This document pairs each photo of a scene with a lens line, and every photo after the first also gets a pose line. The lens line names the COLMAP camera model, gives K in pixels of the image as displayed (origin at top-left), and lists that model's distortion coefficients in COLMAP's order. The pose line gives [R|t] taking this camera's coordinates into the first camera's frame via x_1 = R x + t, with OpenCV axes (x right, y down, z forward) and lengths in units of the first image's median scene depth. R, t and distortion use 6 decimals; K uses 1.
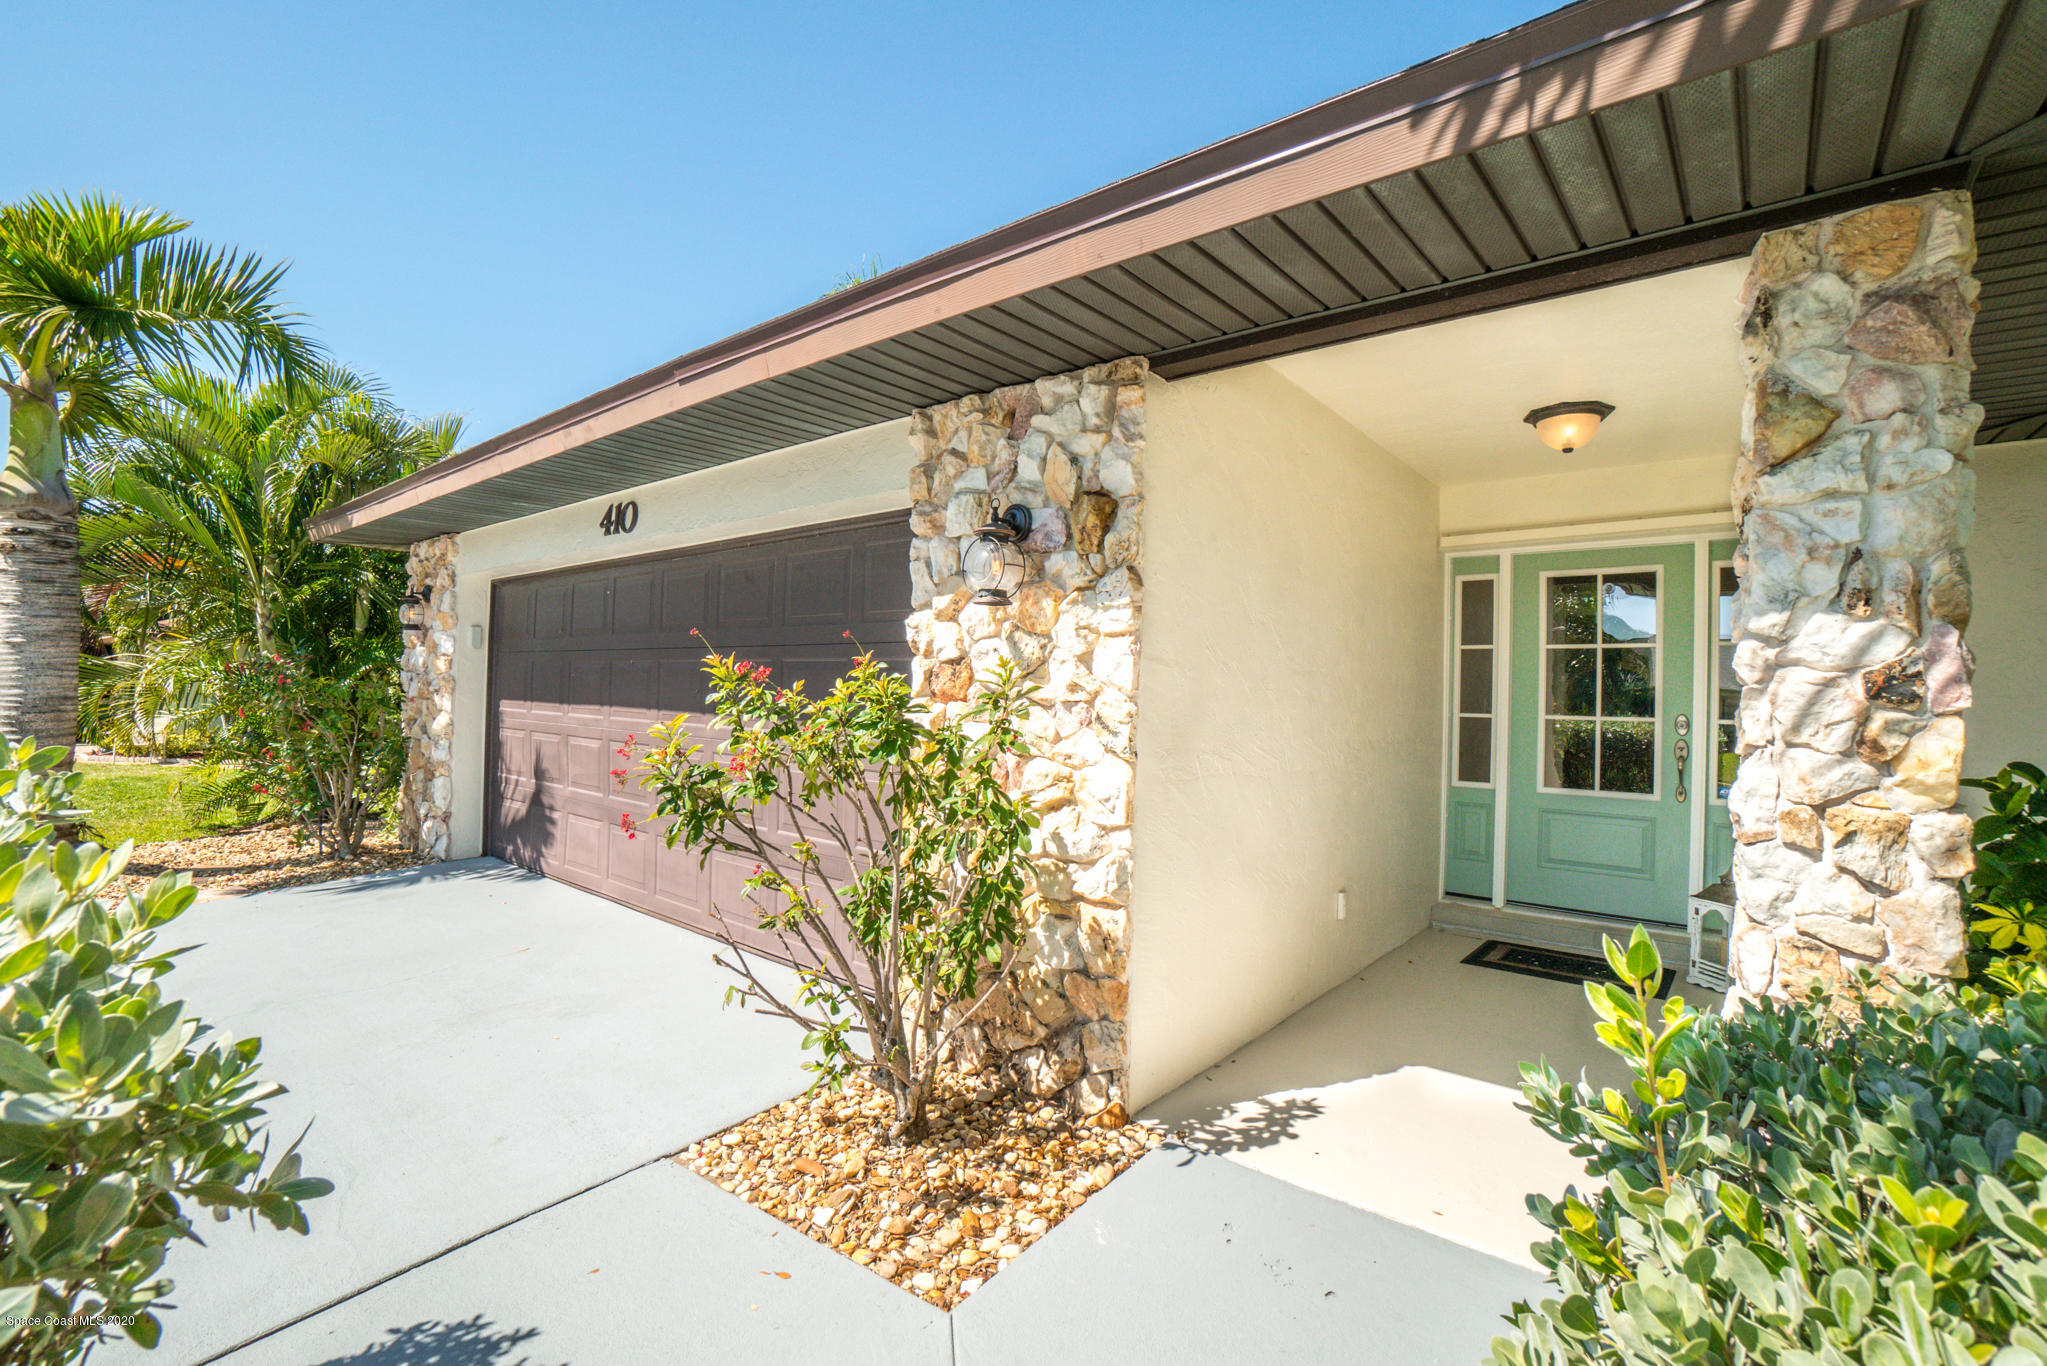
lens RADIAL K [[891.1, 0, 1052.4], [0, 891.1, 694.5], [0, 0, 1]] dist [-0.019062, 0.000415]
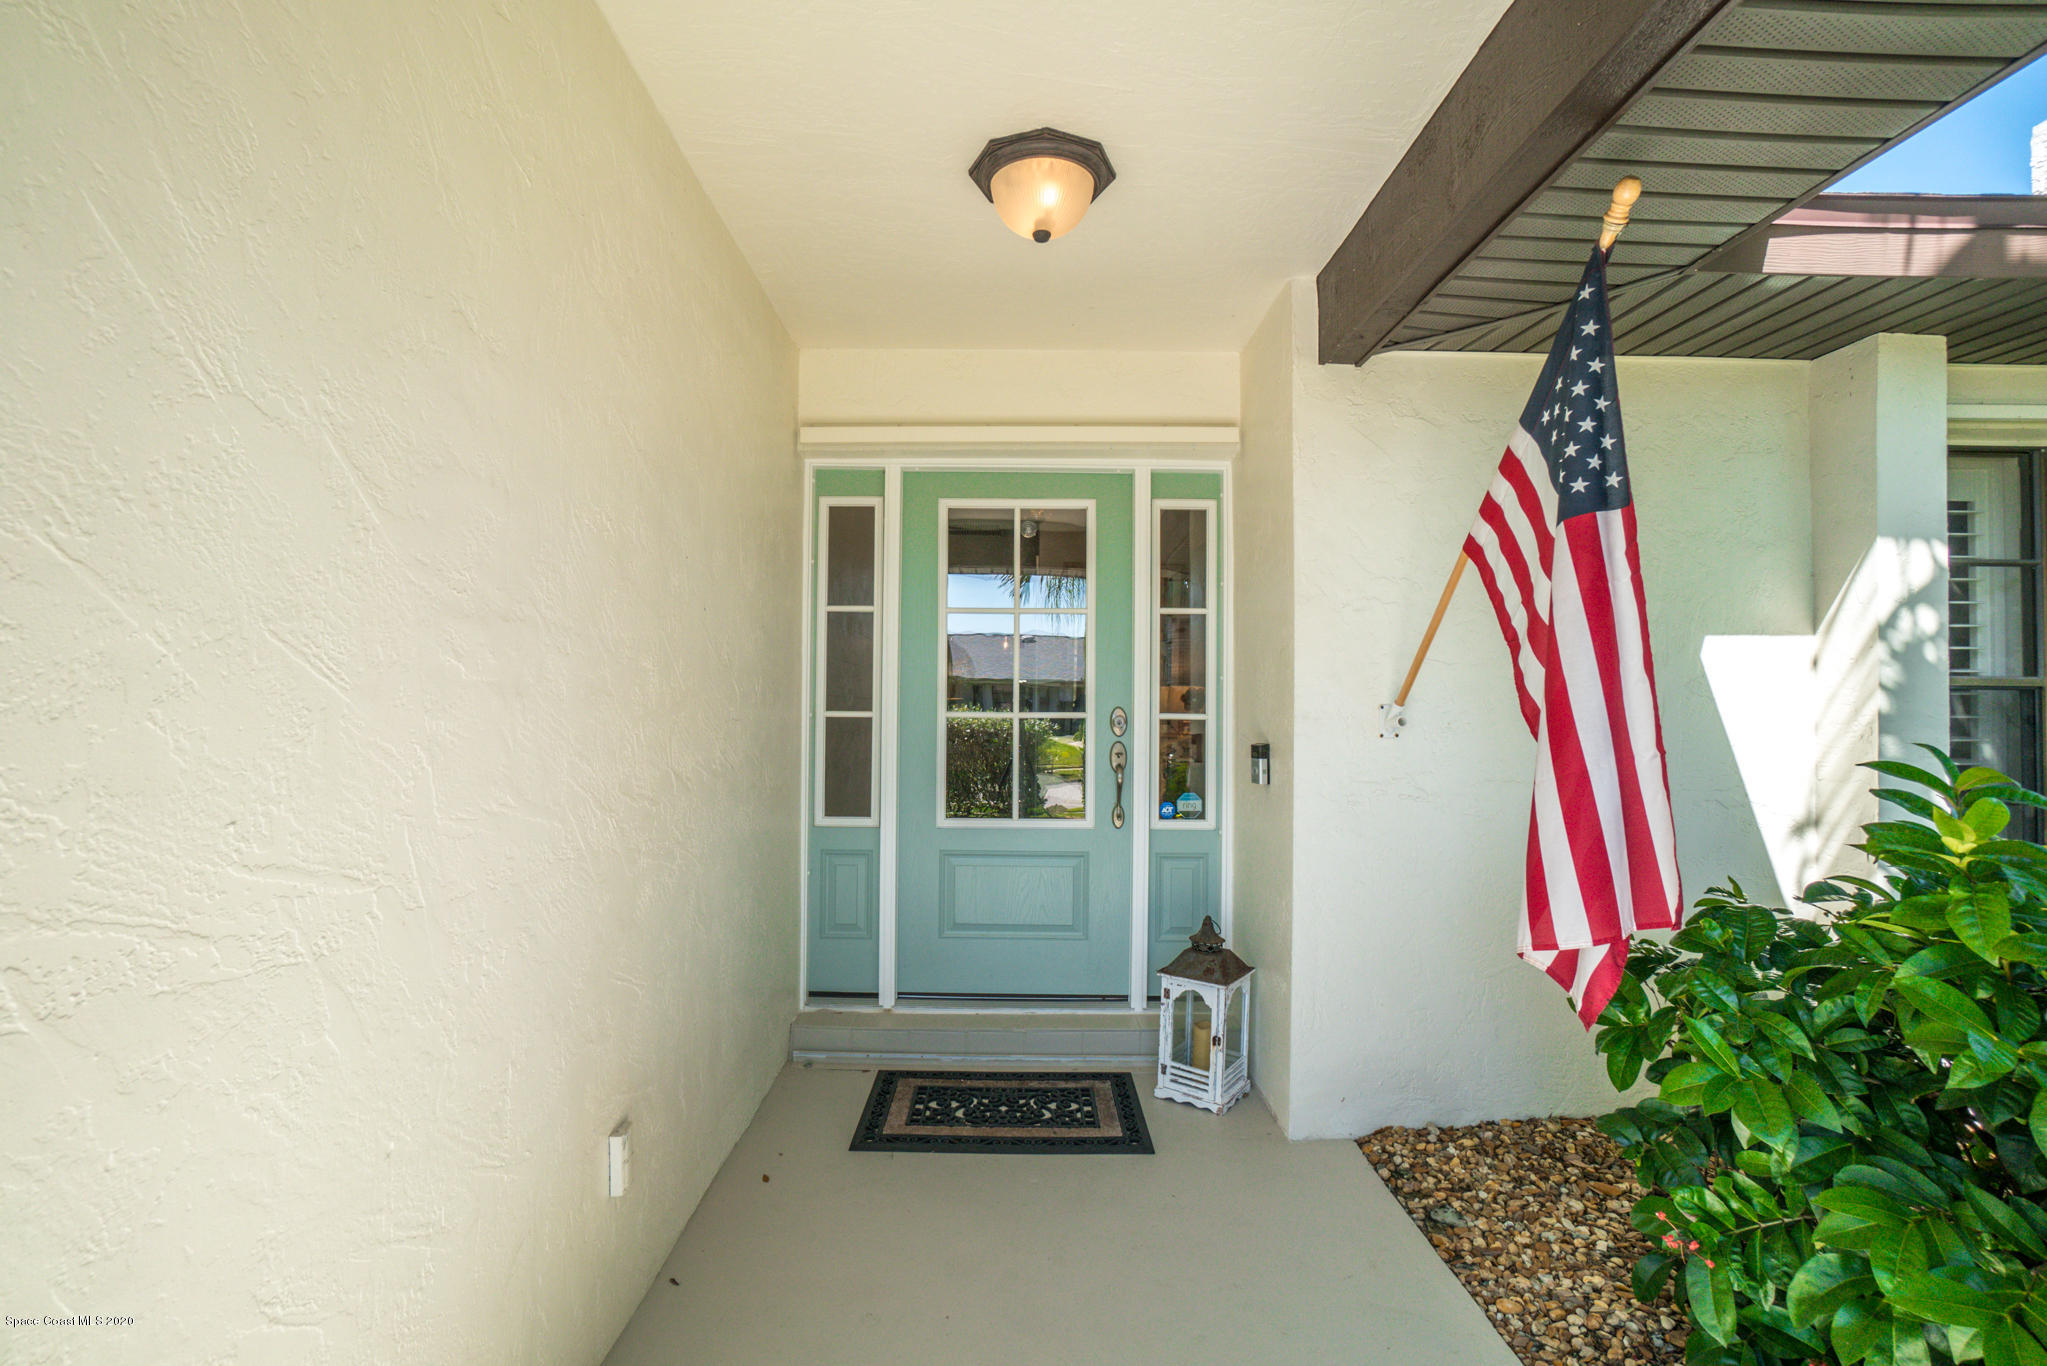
lens RADIAL K [[891.1, 0, 1027.0], [0, 891.1, 680.7], [0, 0, 1]] dist [-0.019062, 0.000415]
pose [[0.764956, -0.004493, 0.644066, 0.157773], [0.009048, 0.999952, -0.003770, 0.002115], [-0.644018, 0.008712, 0.764960, 0.422103]]
